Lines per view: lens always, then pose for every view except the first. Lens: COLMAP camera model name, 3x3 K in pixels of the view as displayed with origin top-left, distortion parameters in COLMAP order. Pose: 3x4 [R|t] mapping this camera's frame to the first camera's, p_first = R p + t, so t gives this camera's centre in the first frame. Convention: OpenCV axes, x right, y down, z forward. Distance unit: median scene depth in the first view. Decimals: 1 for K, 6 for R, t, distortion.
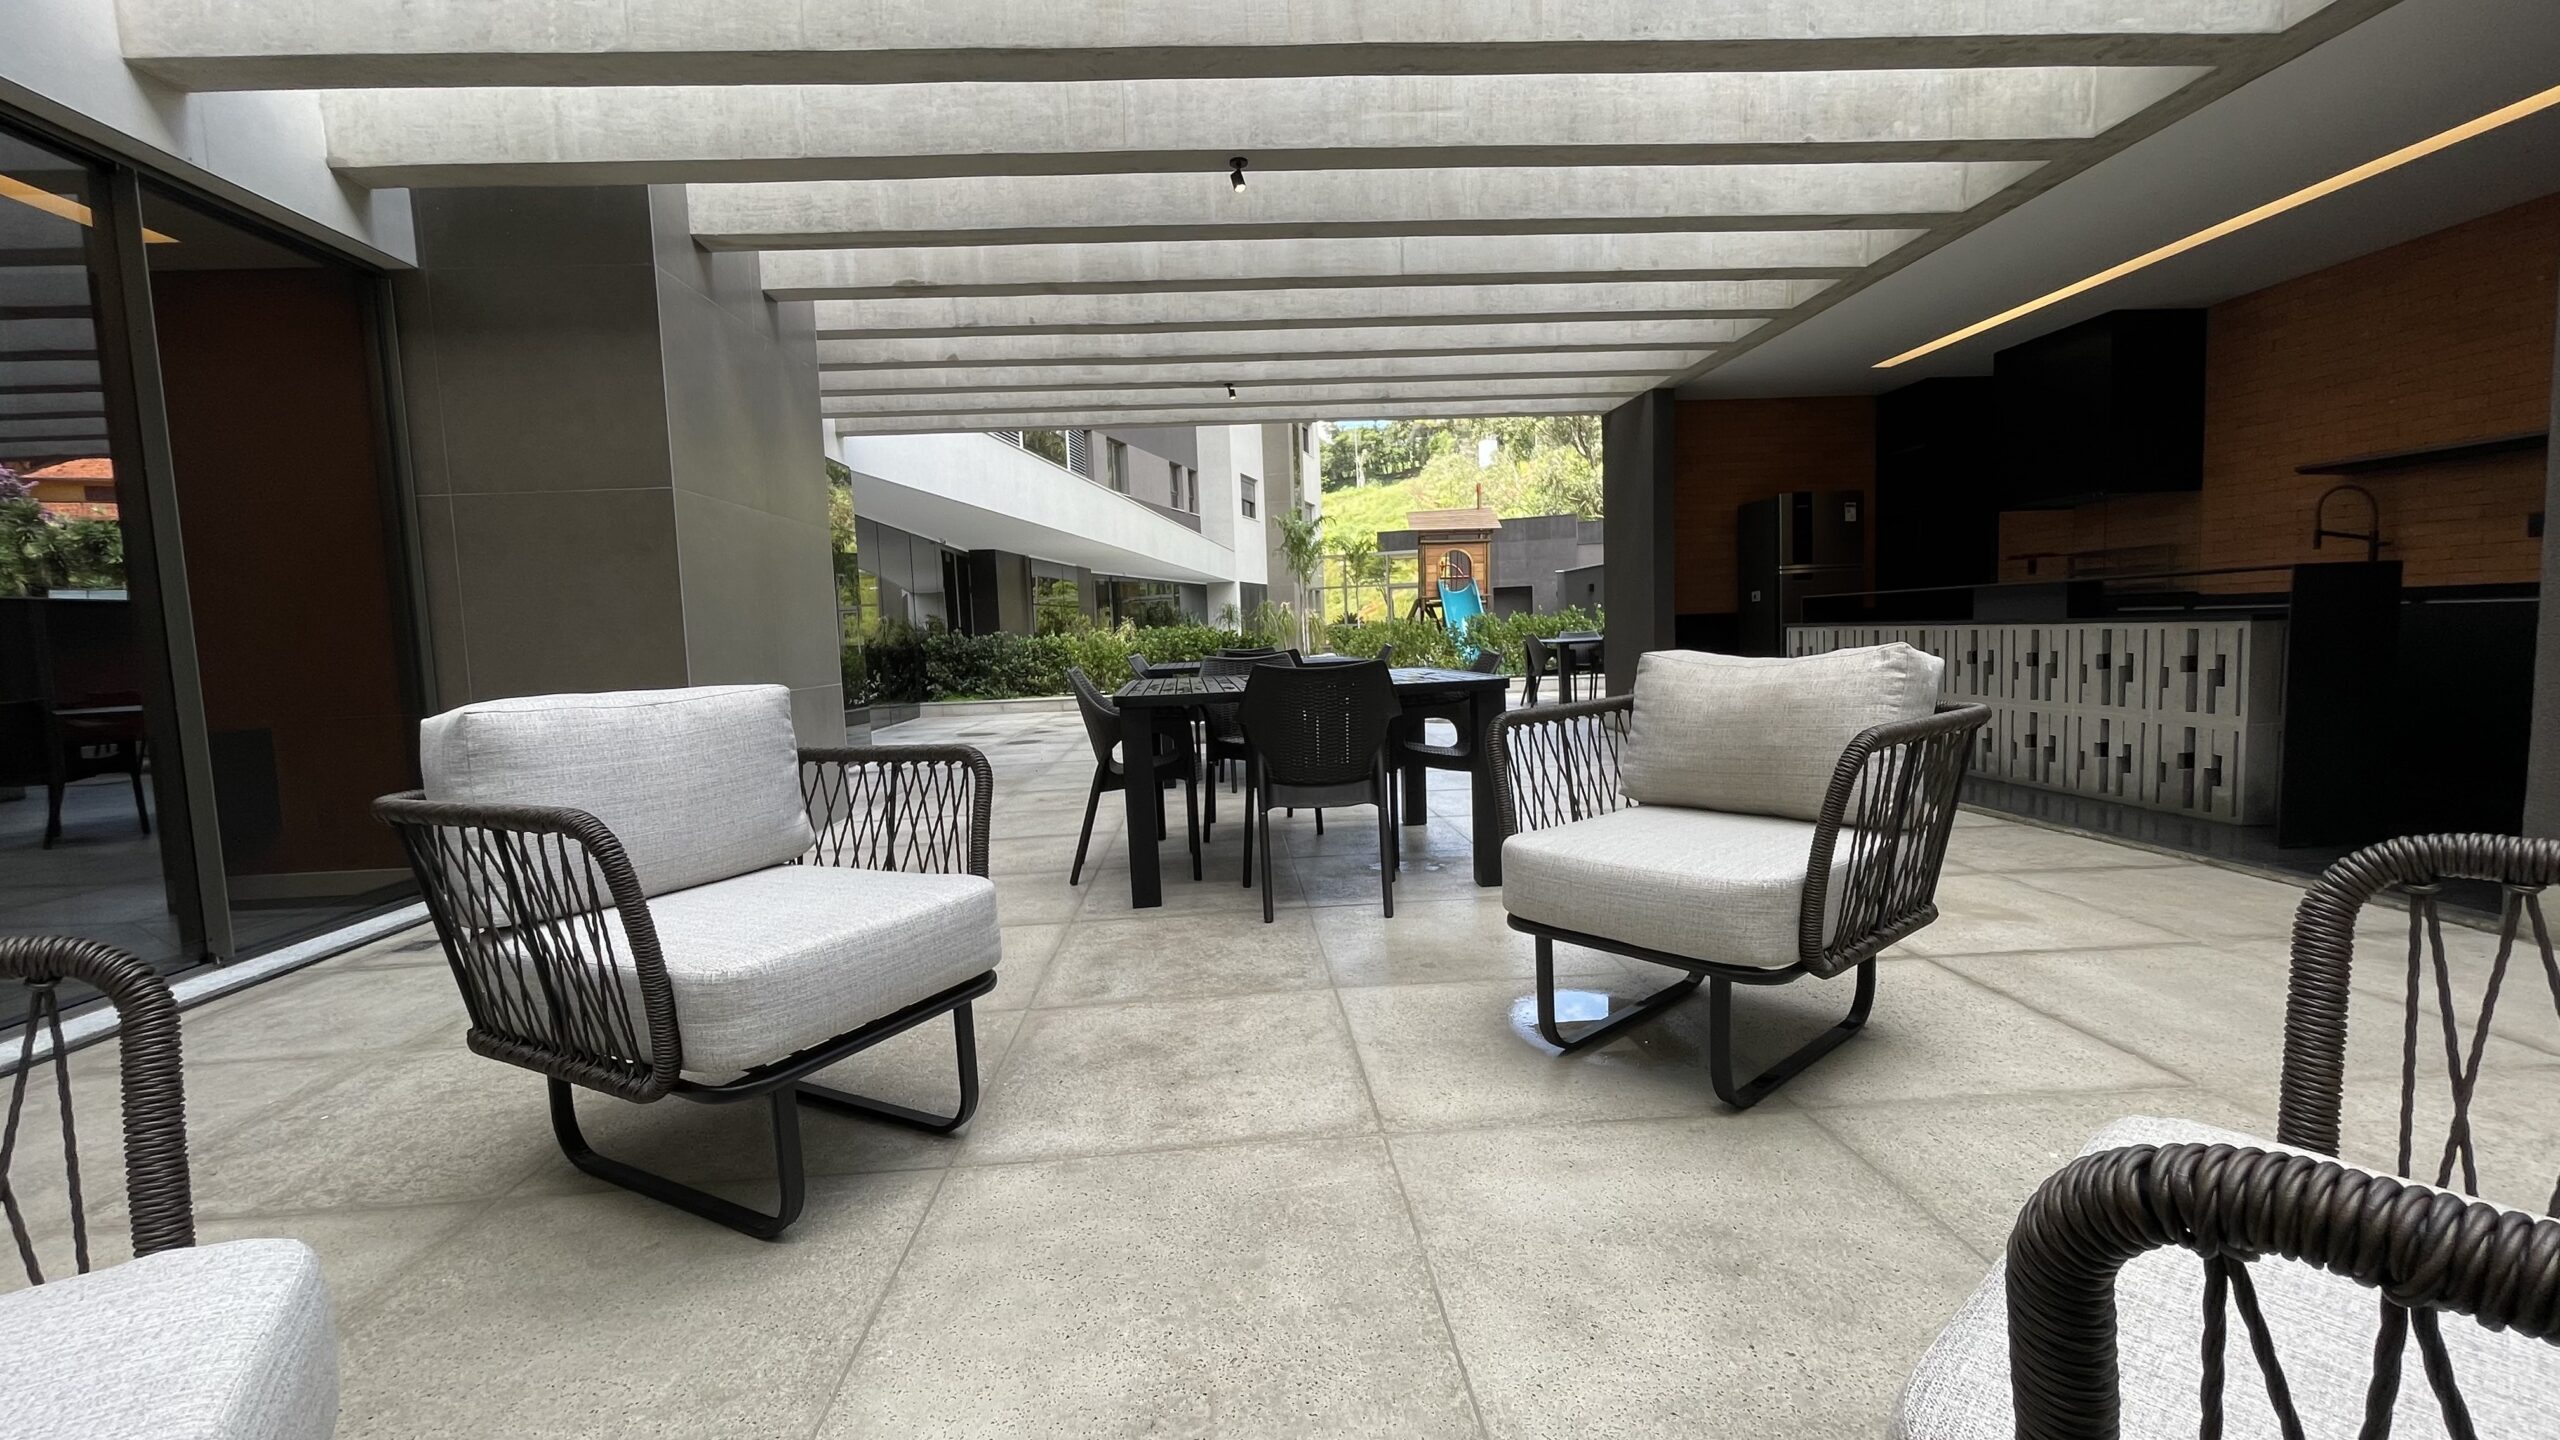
lens RADIAL K [[1035.4, 0, 1263.8], [0, 1035.4, 719.7], [0, 0, 1]] dist [-0.002292, 0.000331]
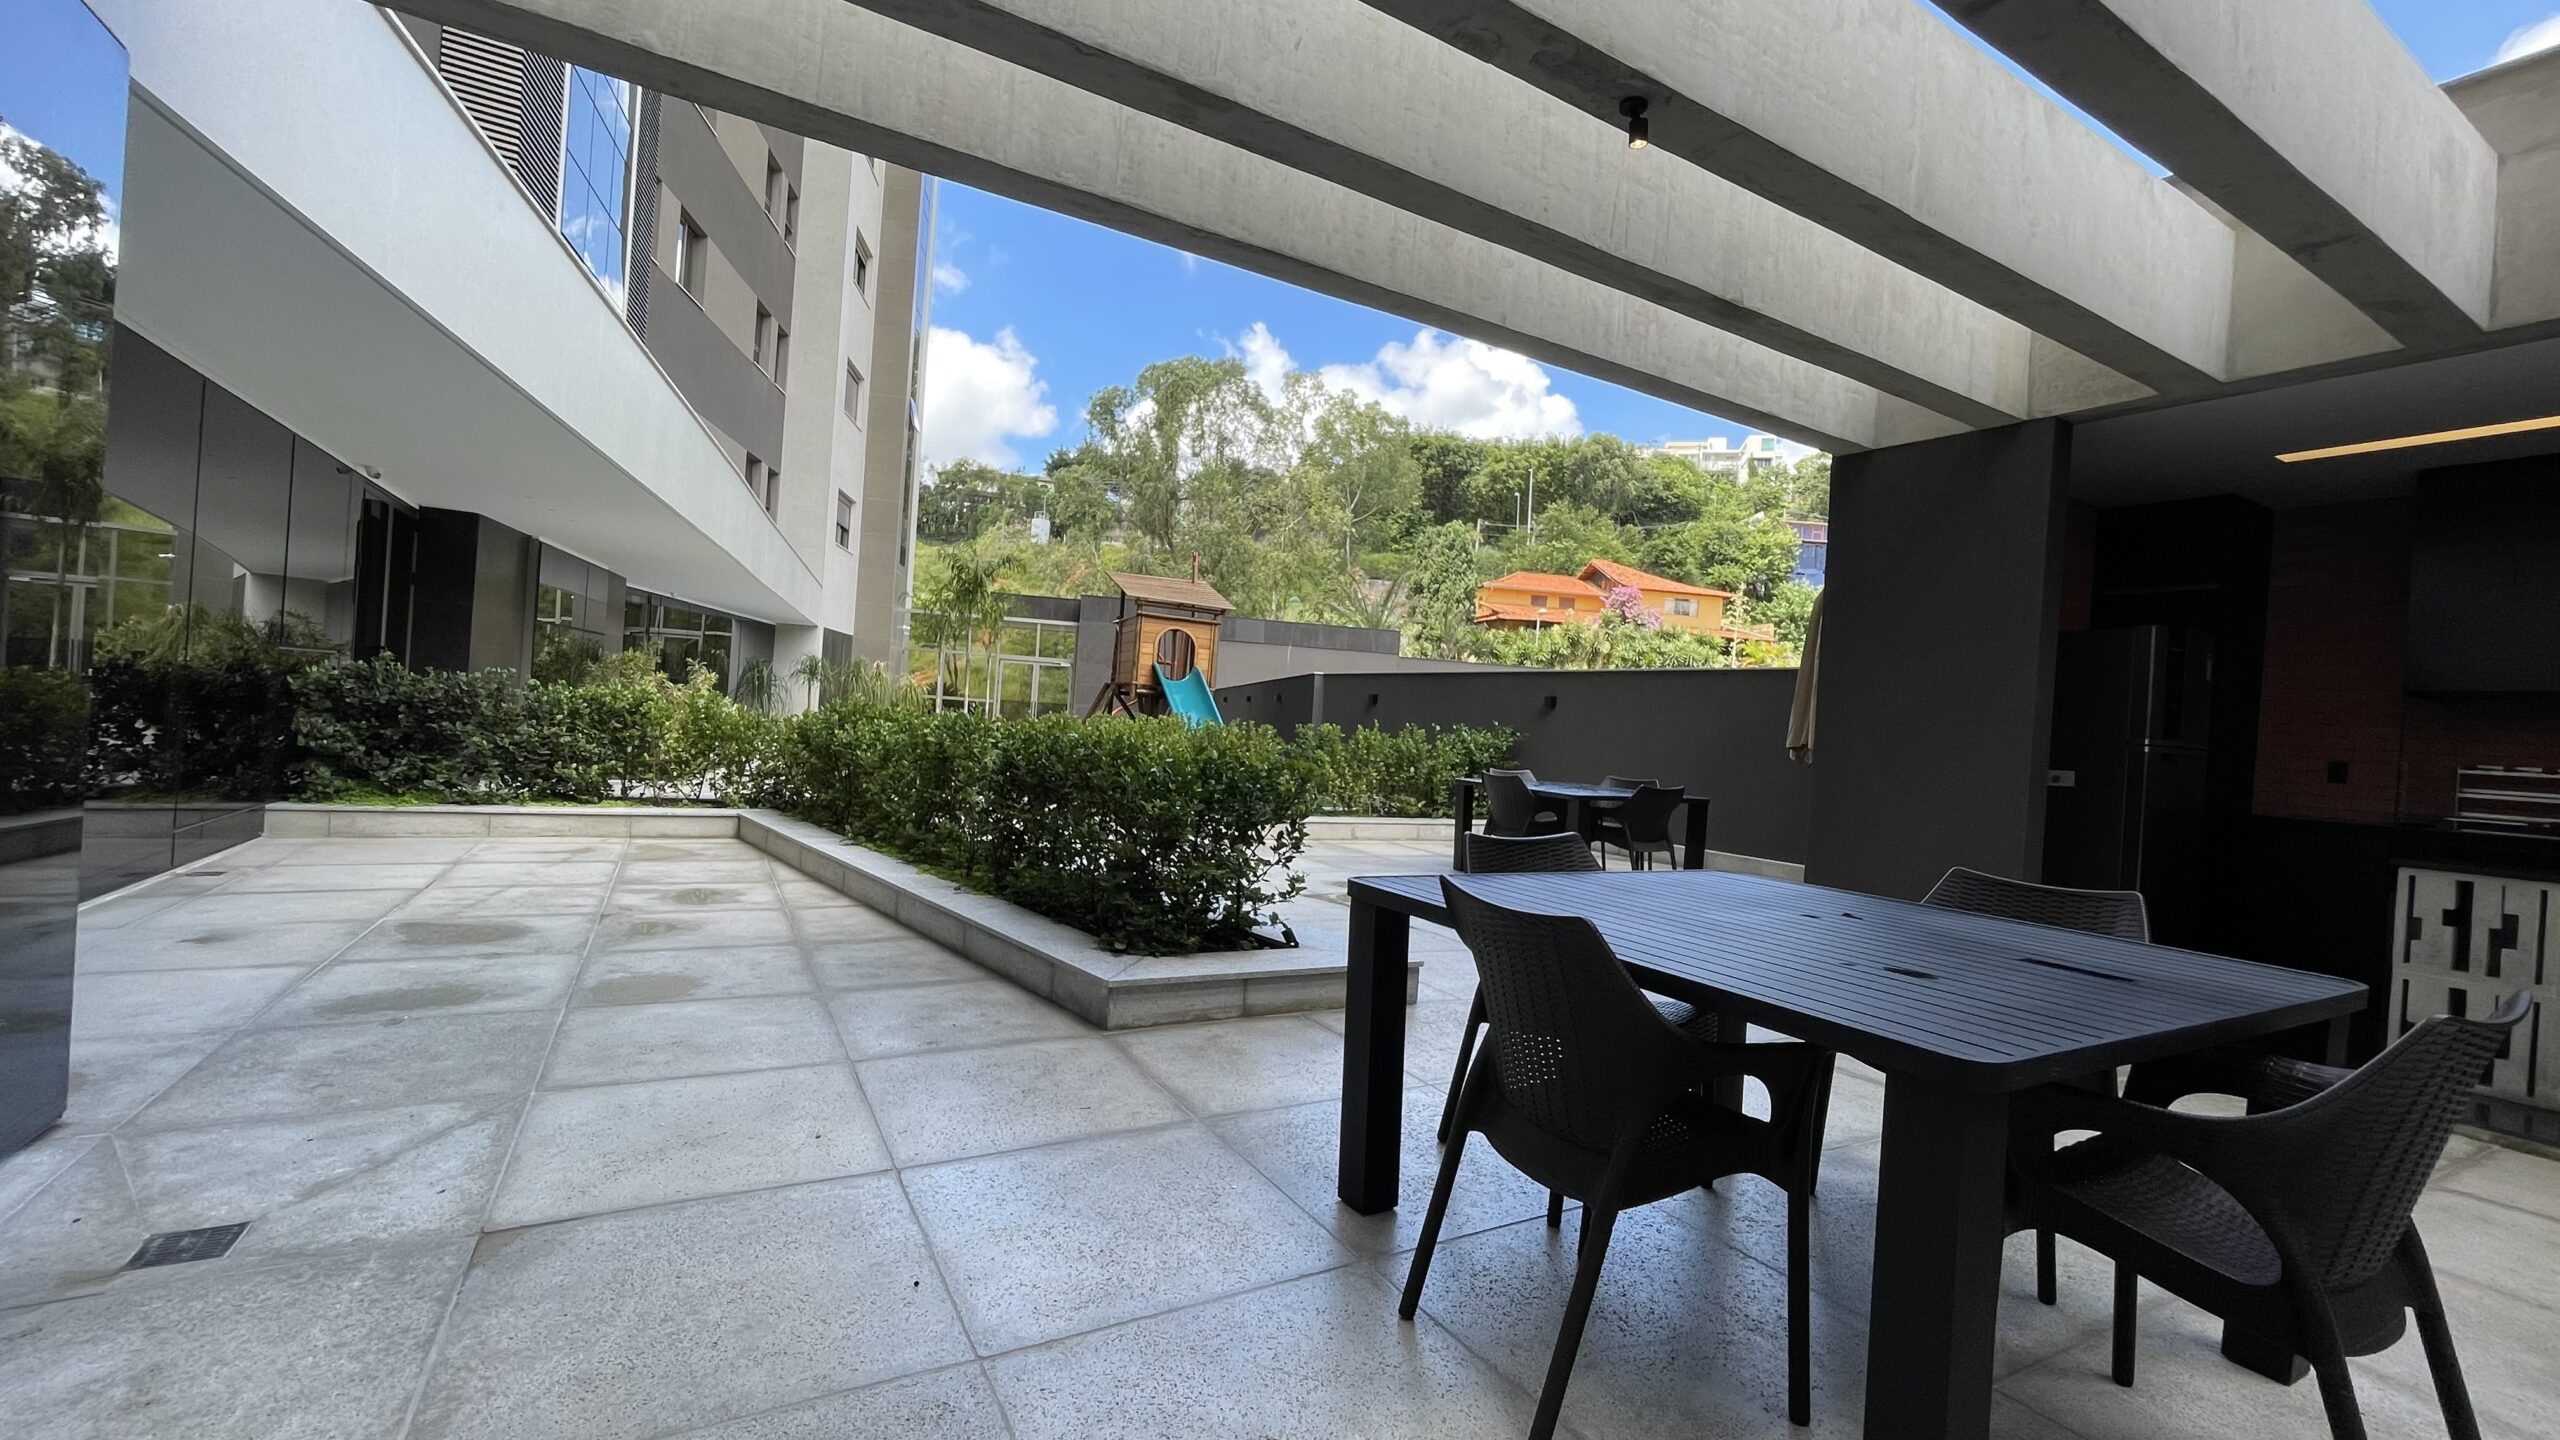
lens RADIAL K [[1035.4, 0, 1265.2], [0, 1035.4, 720.2], [0, 0, 1]] dist [-0.002292, 0.000331]
pose [[0.888552, 0.098636, 0.448047, -0.324920], [-0.064680, 0.993793, -0.090509, -0.085822], [-0.454194, 0.051442, 0.889417, 0.860290]]
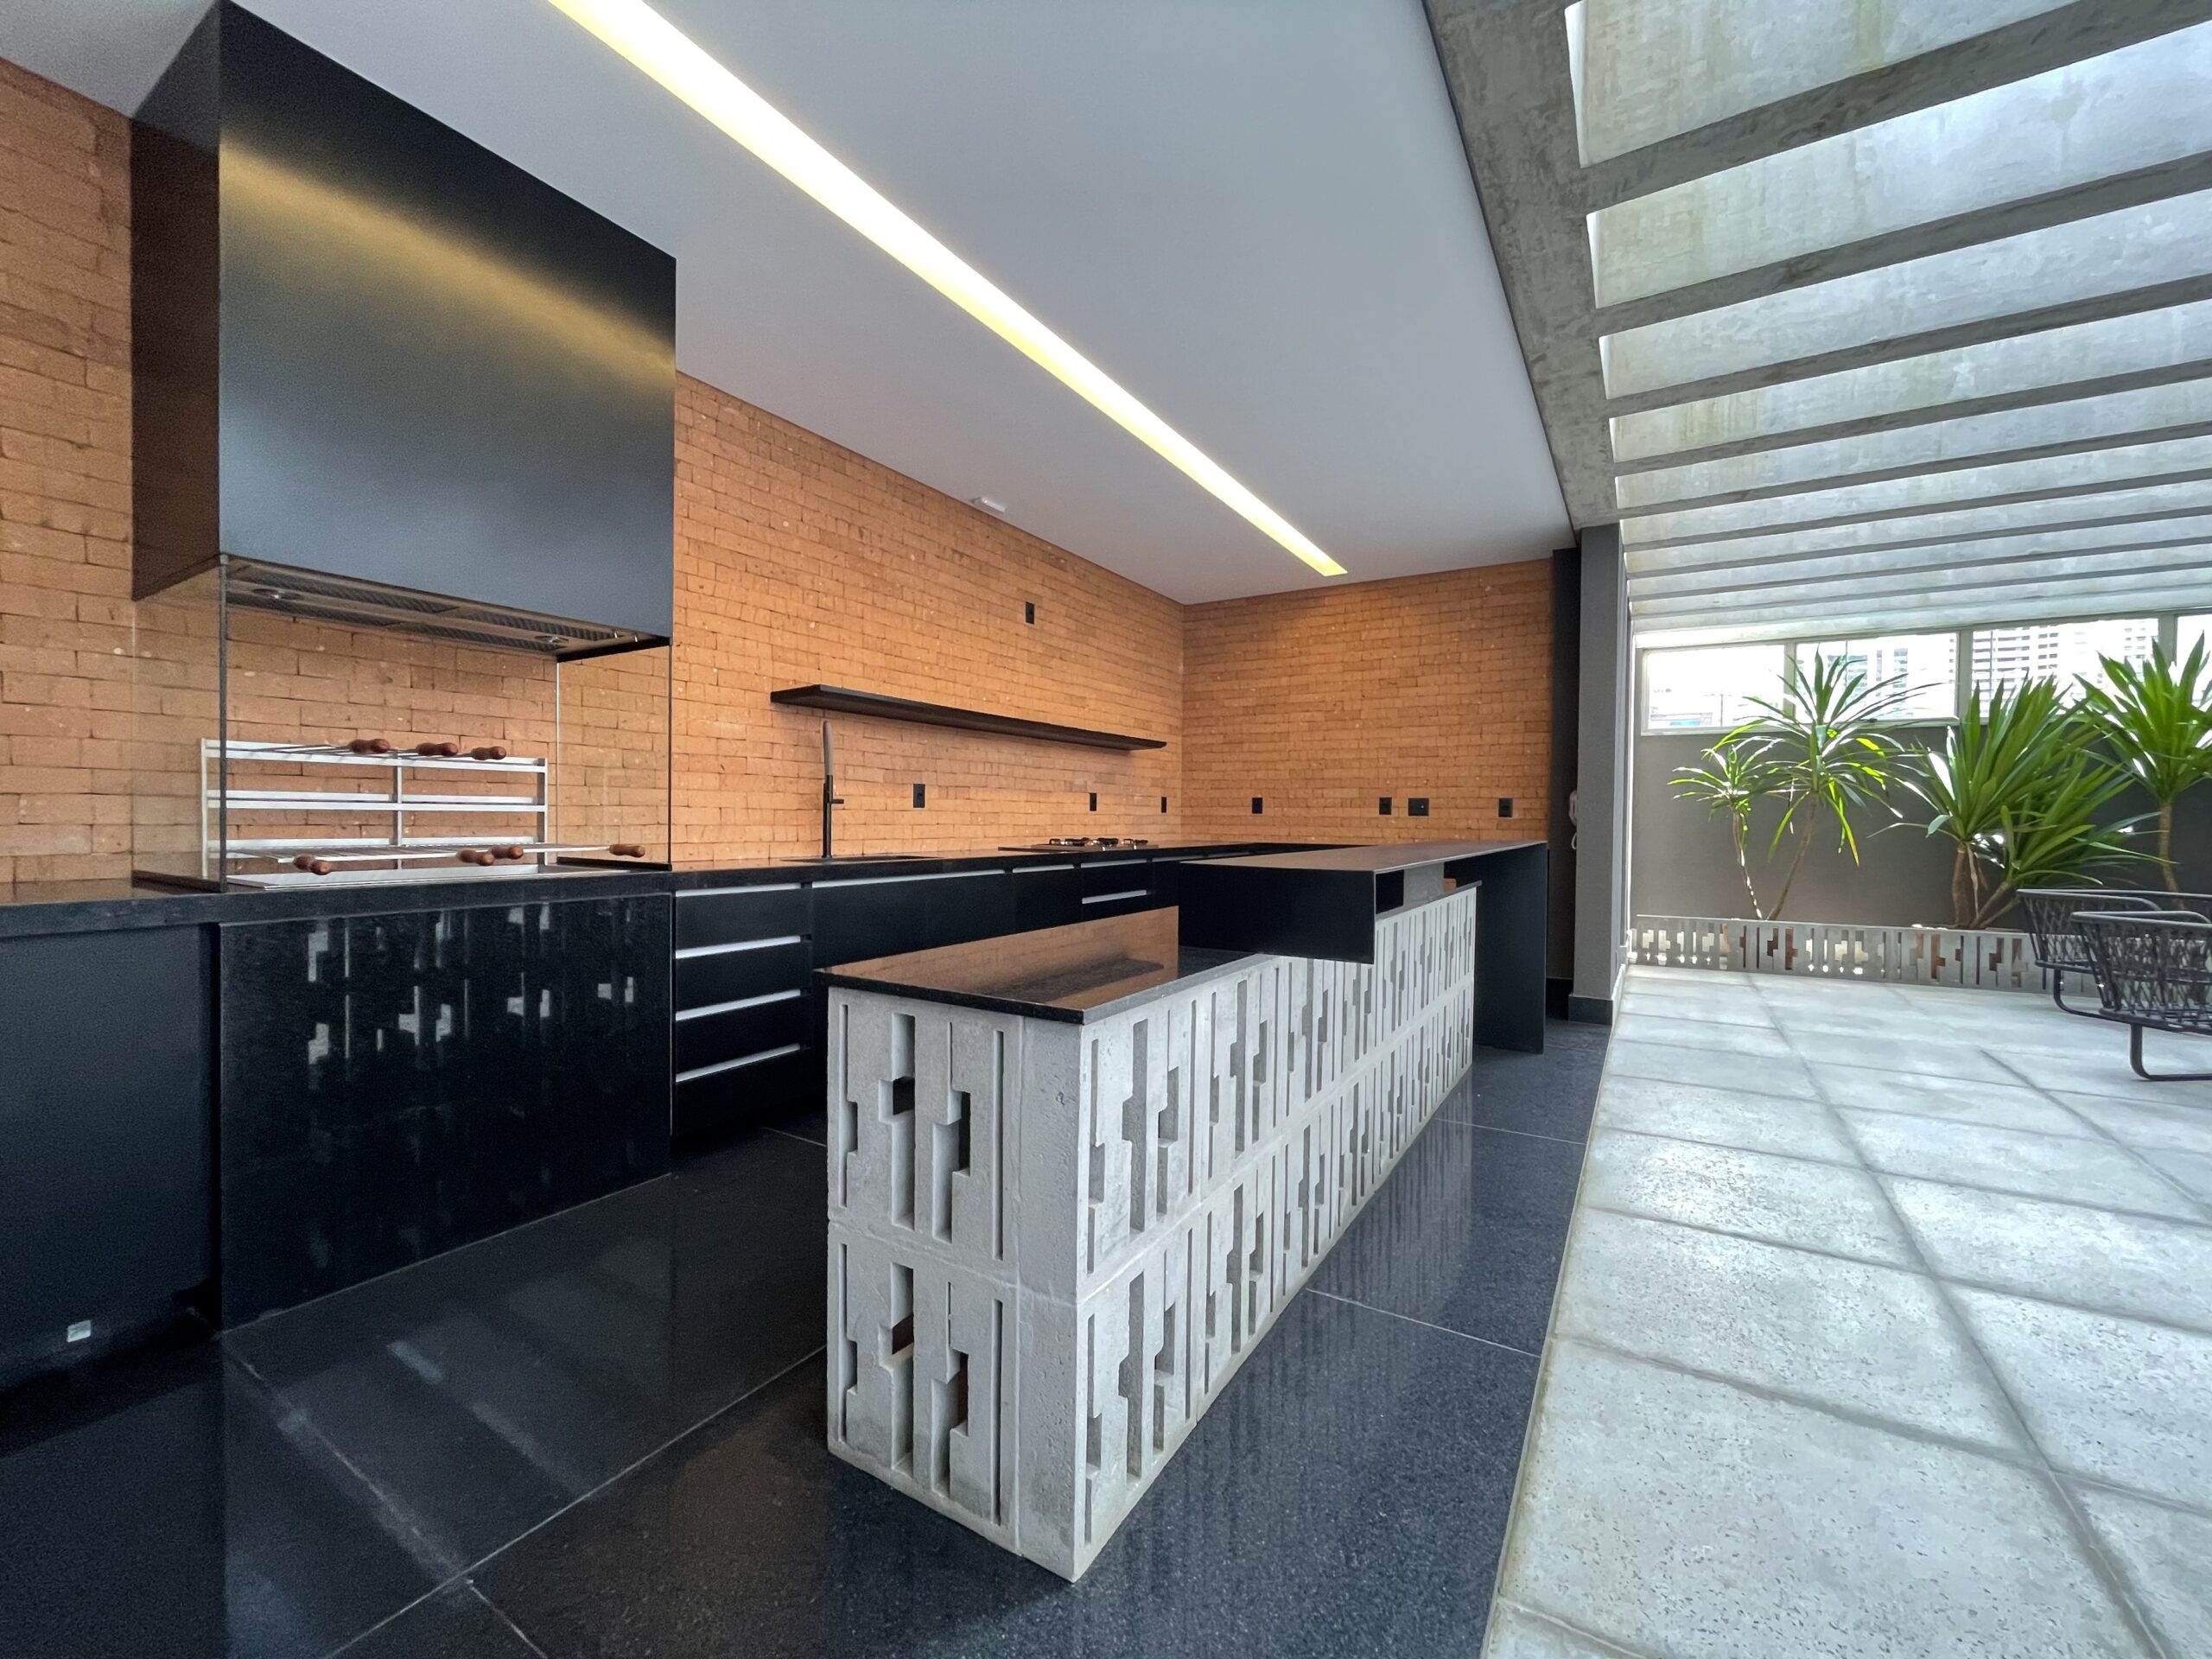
lens RADIAL K [[894.7, 0, 1095.0], [0, 894.7, 833.0], [0, 0, 1]] dist [-0.002336, 0.000387]
pose [[-0.821610, 0.019894, 0.569703, 0.447018], [0.068474, 0.995599, 0.063984, -0.152007], [-0.565923, 0.091580, -0.819356, 1.256995]]
